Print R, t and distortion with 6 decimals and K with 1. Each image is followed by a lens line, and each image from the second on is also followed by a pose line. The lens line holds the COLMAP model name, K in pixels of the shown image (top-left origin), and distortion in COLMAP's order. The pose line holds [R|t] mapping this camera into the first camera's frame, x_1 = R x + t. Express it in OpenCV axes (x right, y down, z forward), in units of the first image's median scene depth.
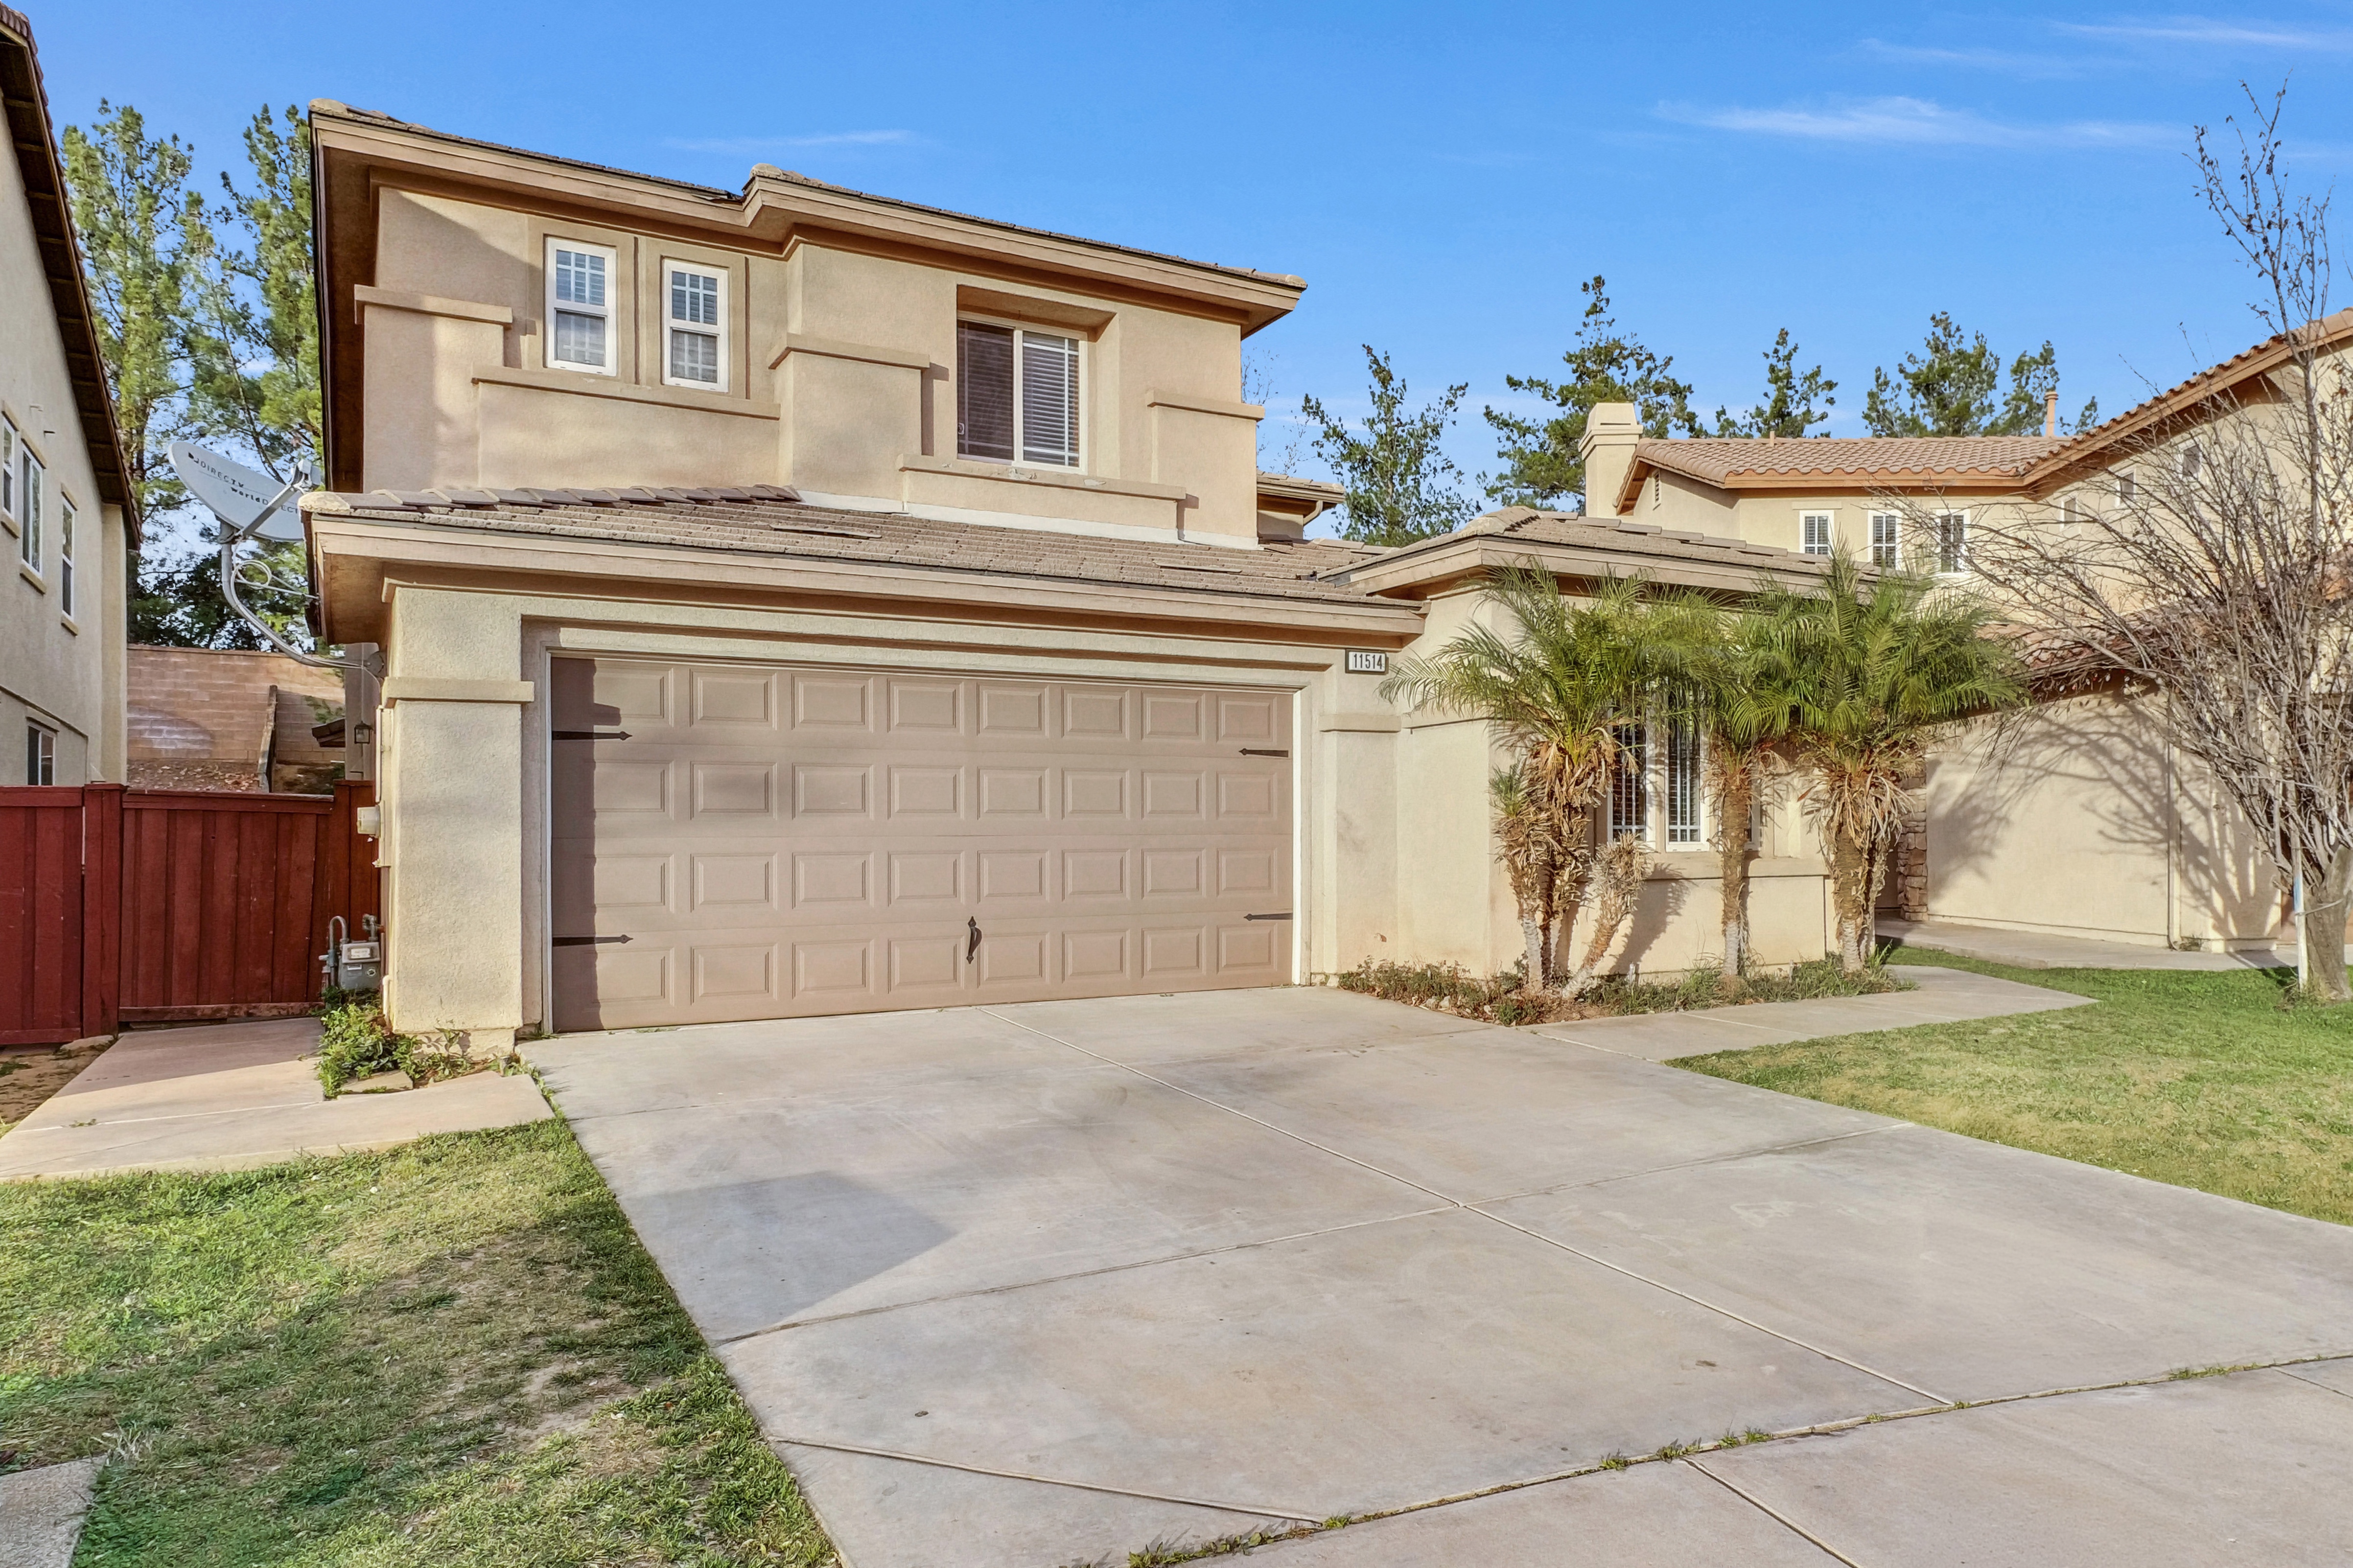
lens RADIAL K [[1076.5, 0, 944.2], [0, 1076.5, 769.4], [0, 0, 1]] dist [0.001176, -0.000281]
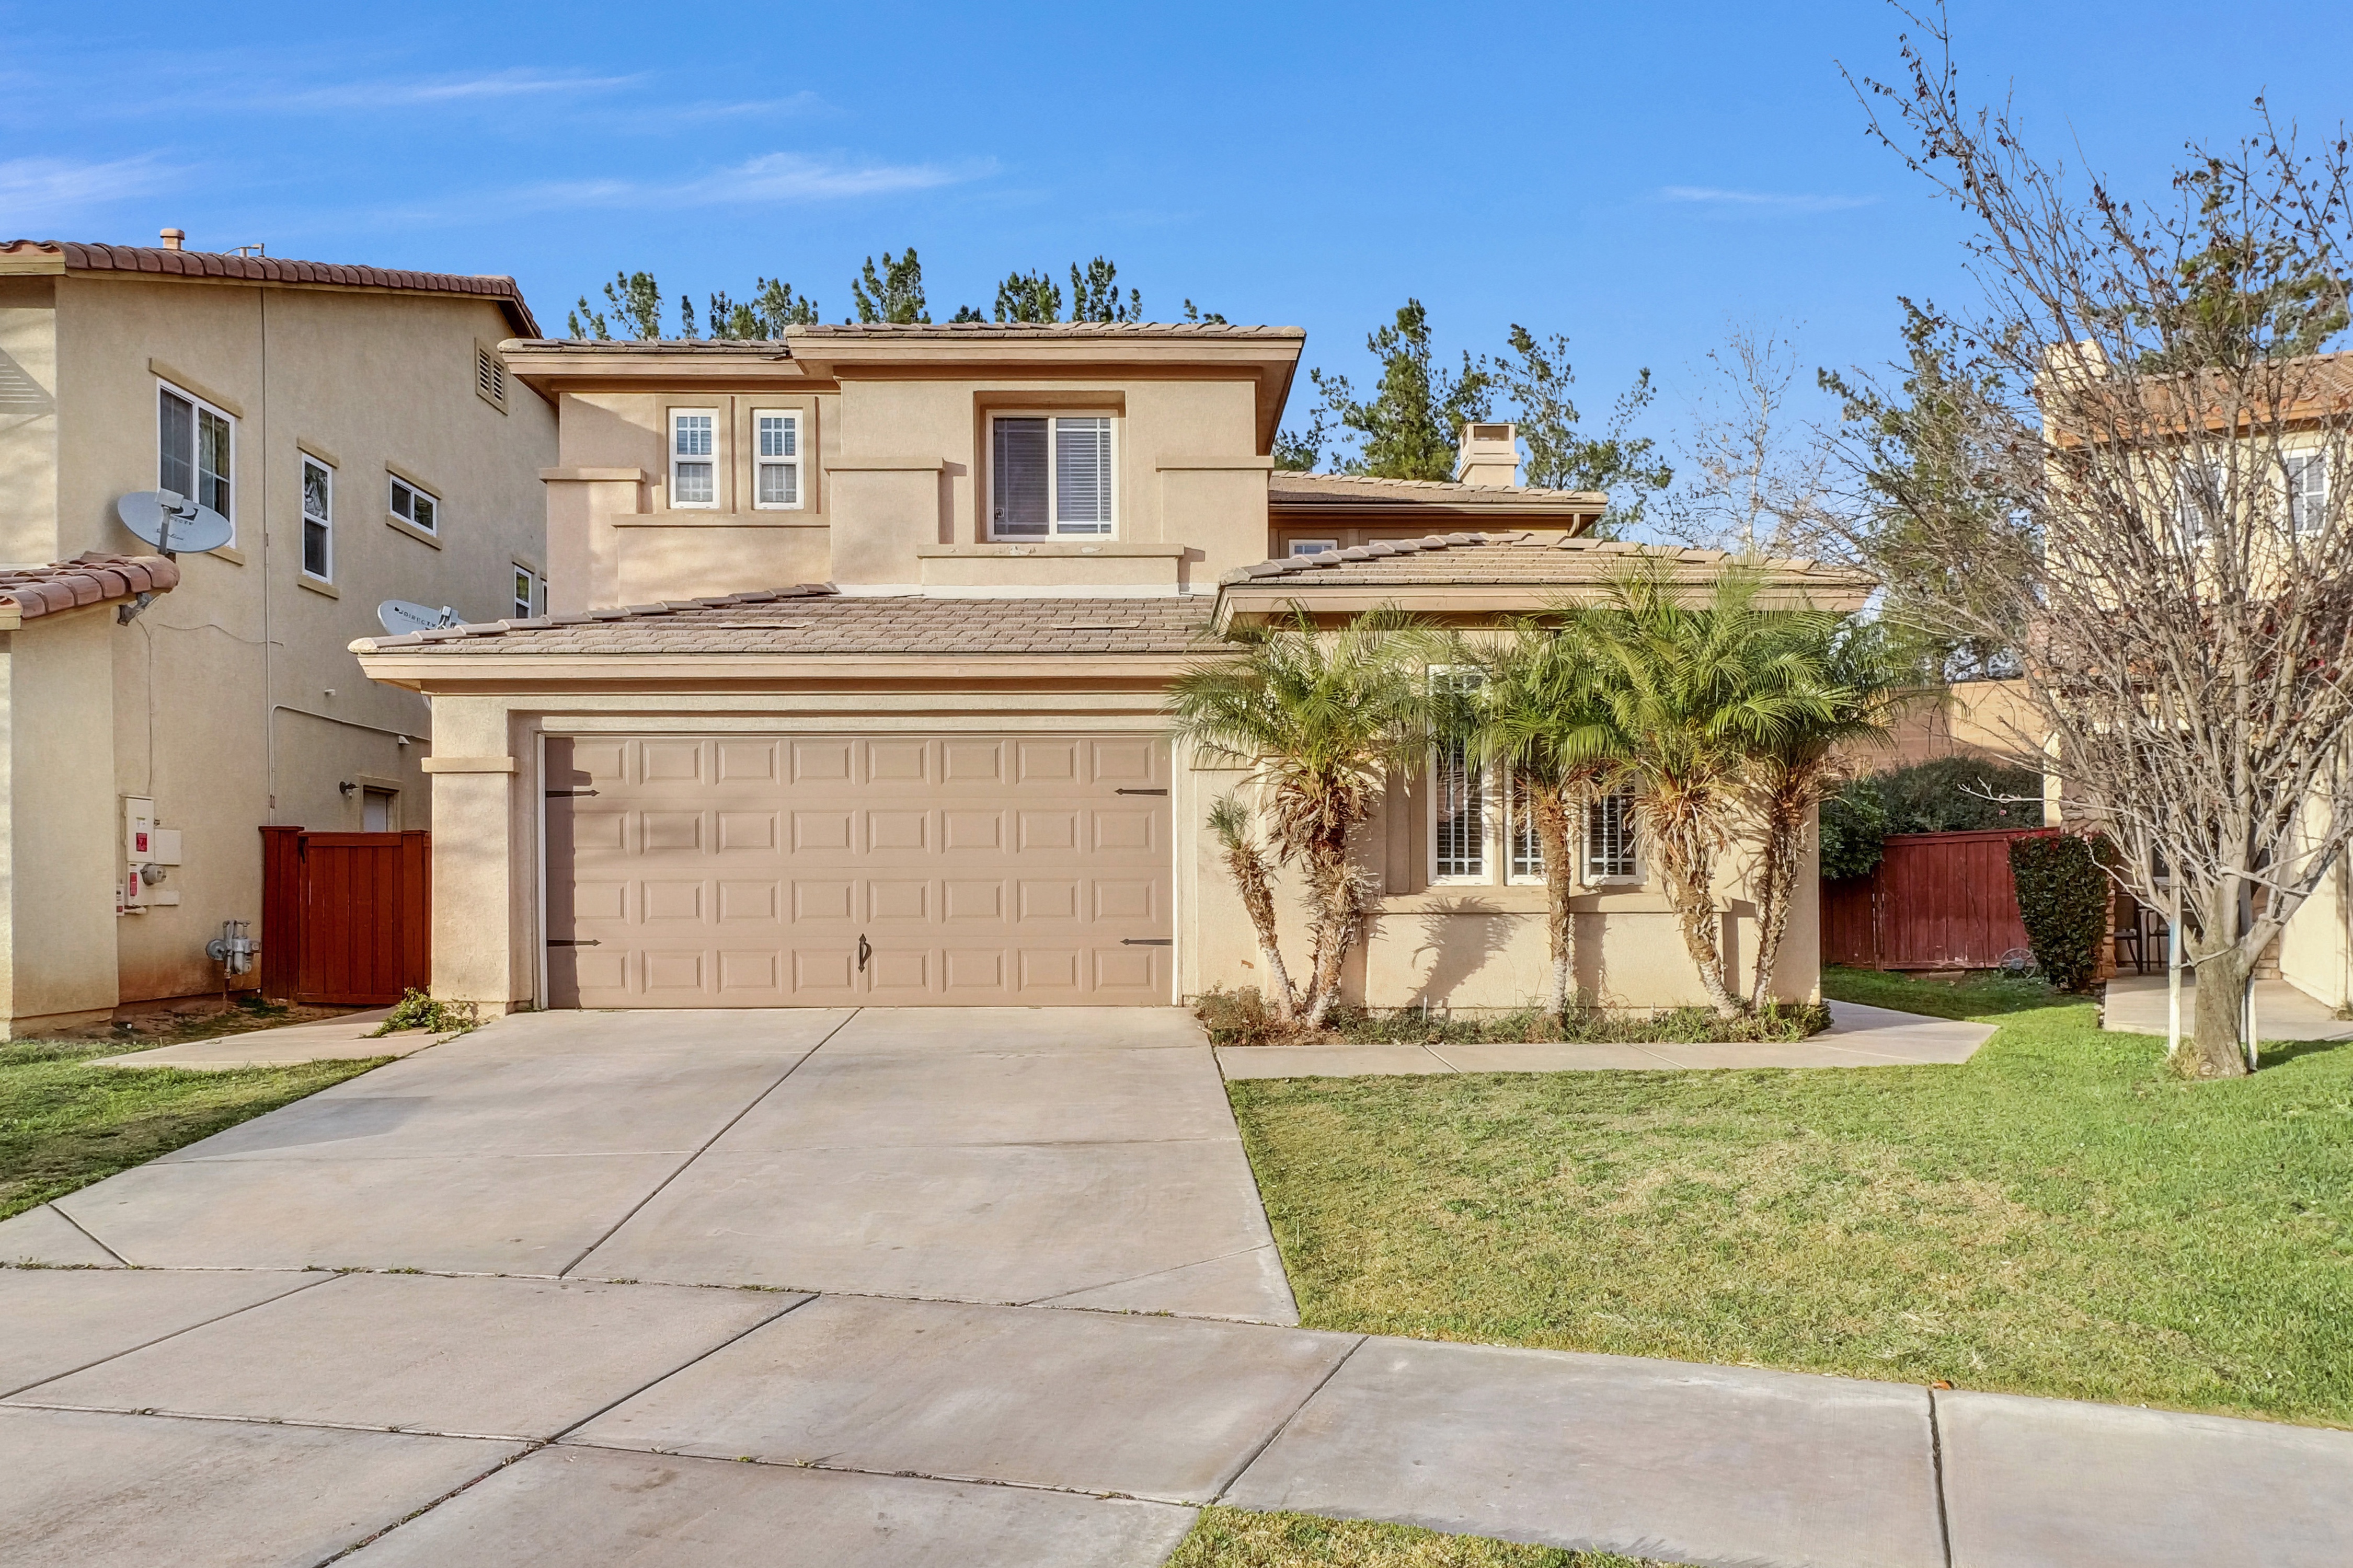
lens RADIAL K [[1003.7, 0, 1018.8], [0, 1003.7, 816.7], [0, 0, 1]] dist [0.000421, -0.000055]
pose [[0.937104, -0.015728, -0.348697, 0.458289], [0.019571, 0.999780, 0.007501, -0.000566], [0.348502, -0.013854, 0.937205, 0.000673]]
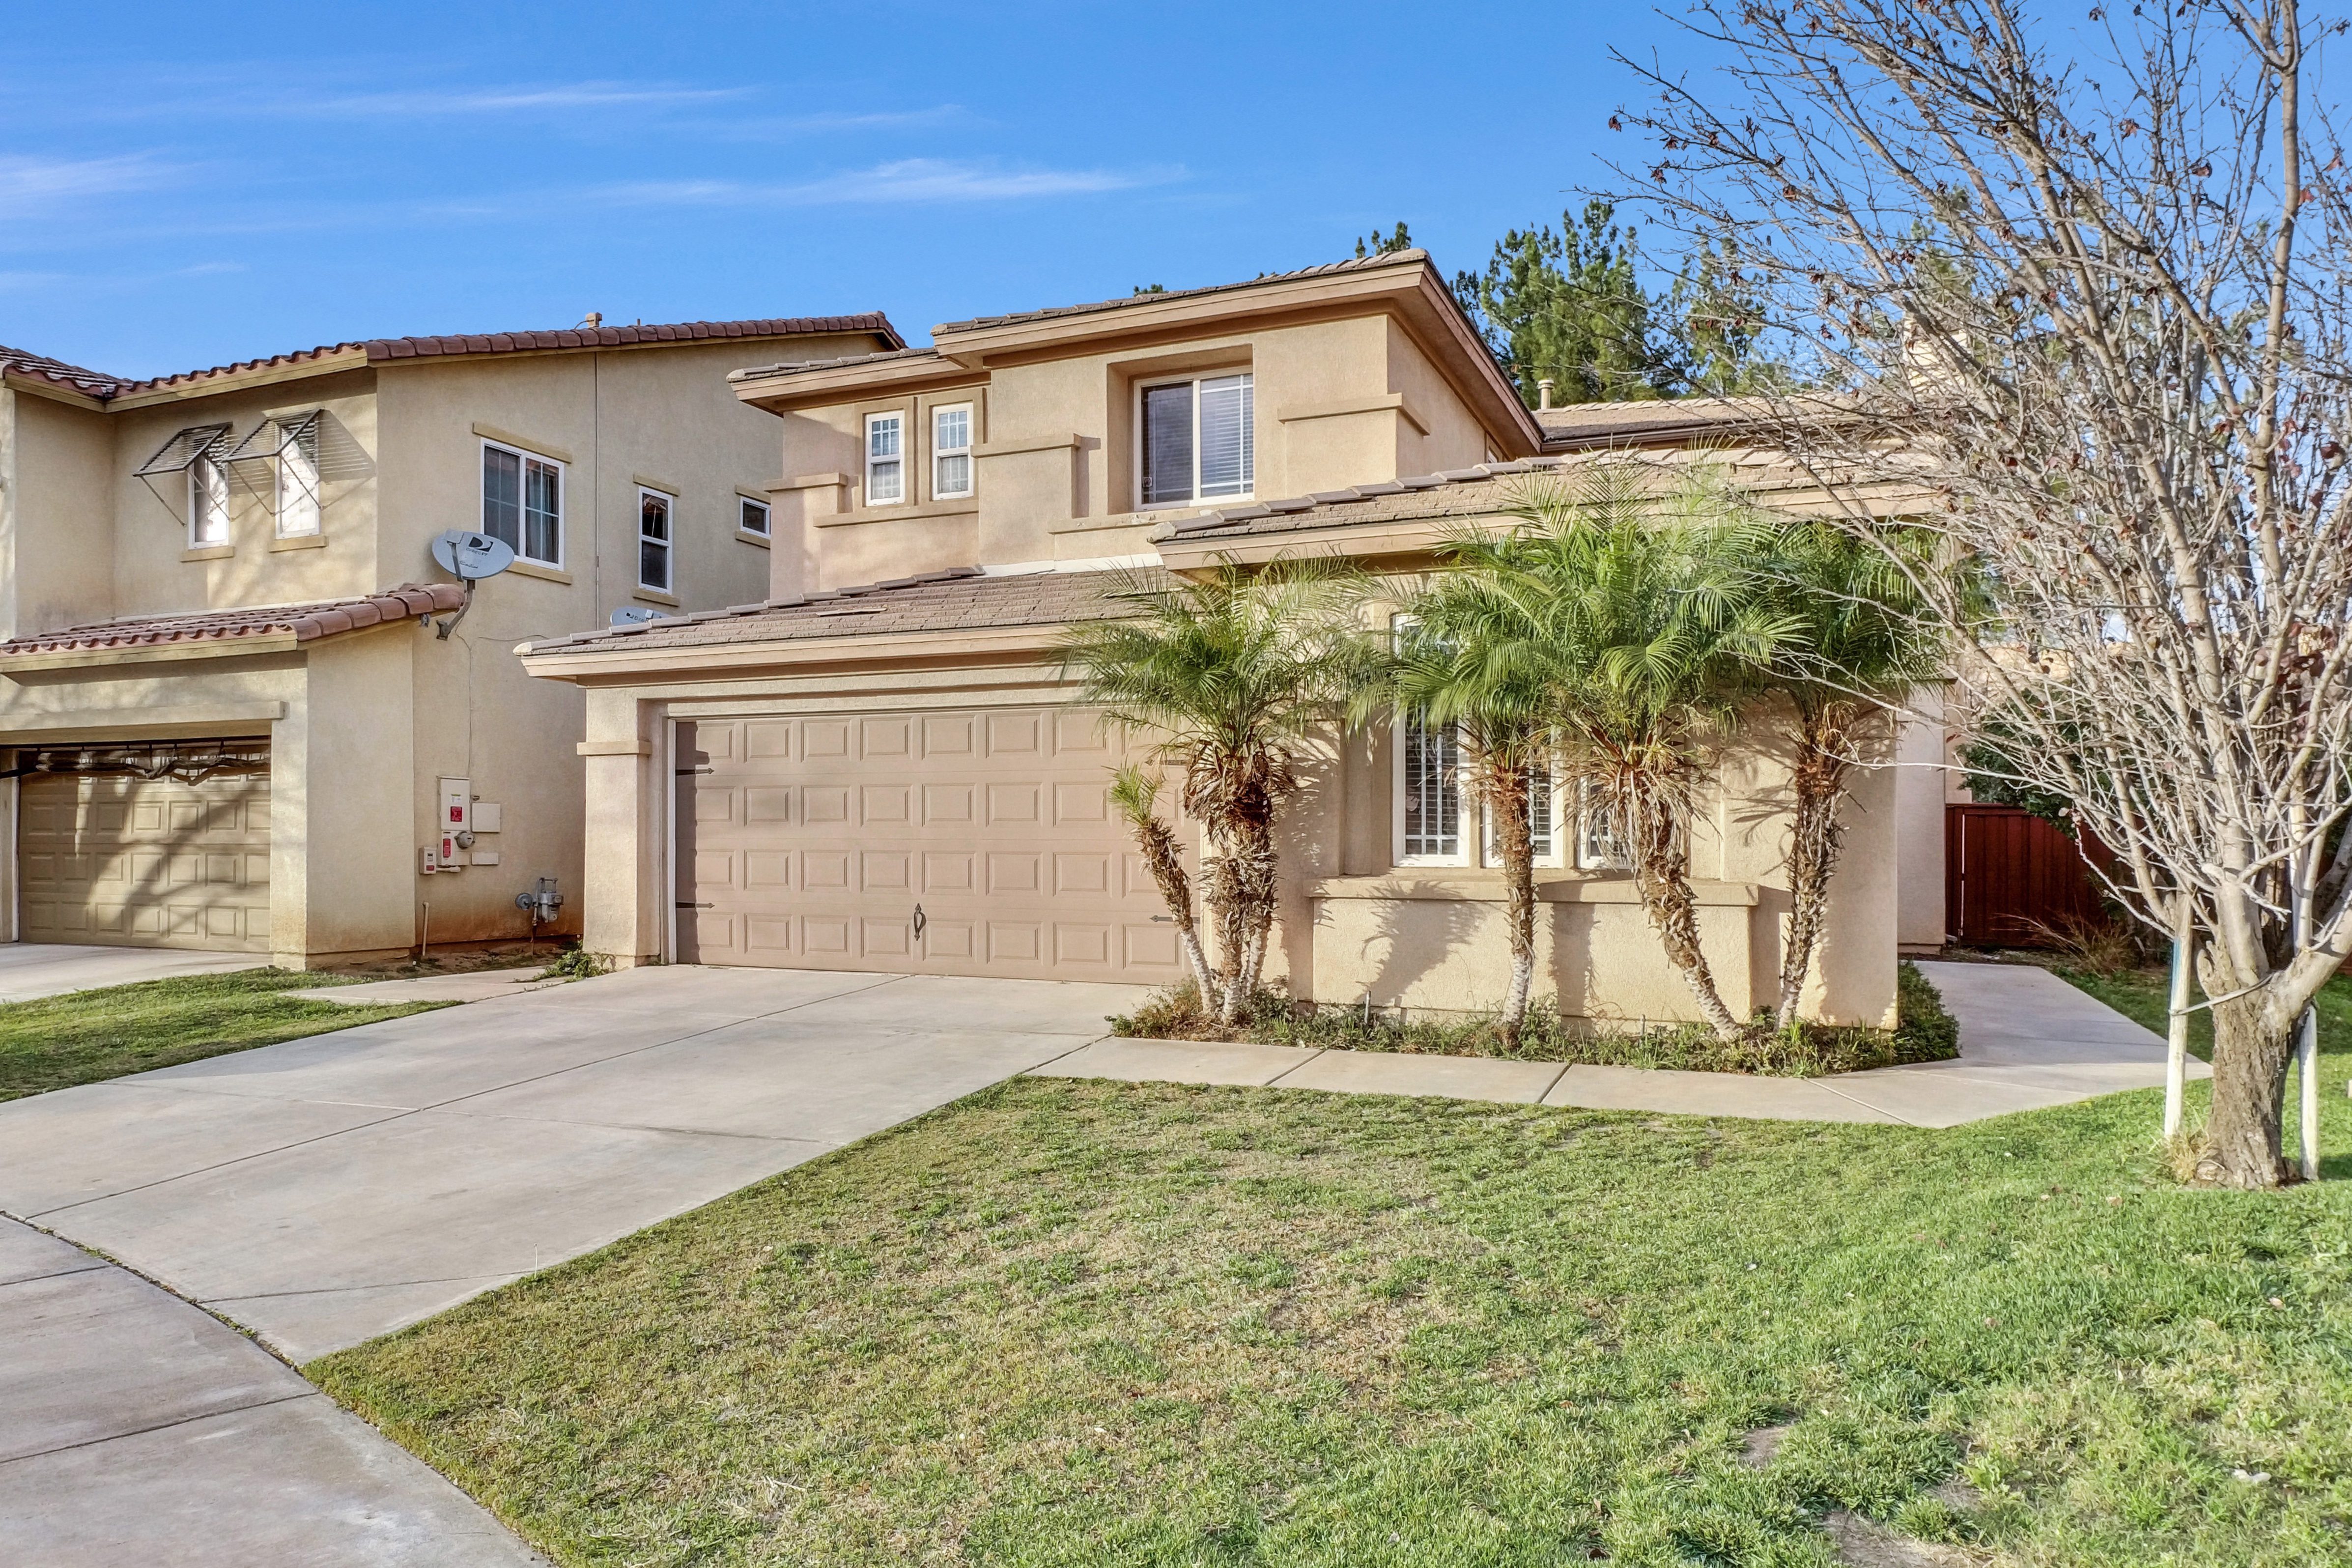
lens RADIAL K [[976.4, 0, 1178.0], [0, 976.4, 773.7], [0, 0, 1]] dist [0.001155, -0.000086]
pose [[0.804703, -0.029096, -0.592964, 0.740135], [0.032053, 0.999471, -0.005545, 0.001007], [0.592812, -0.014545, 0.805210, 0.203340]]
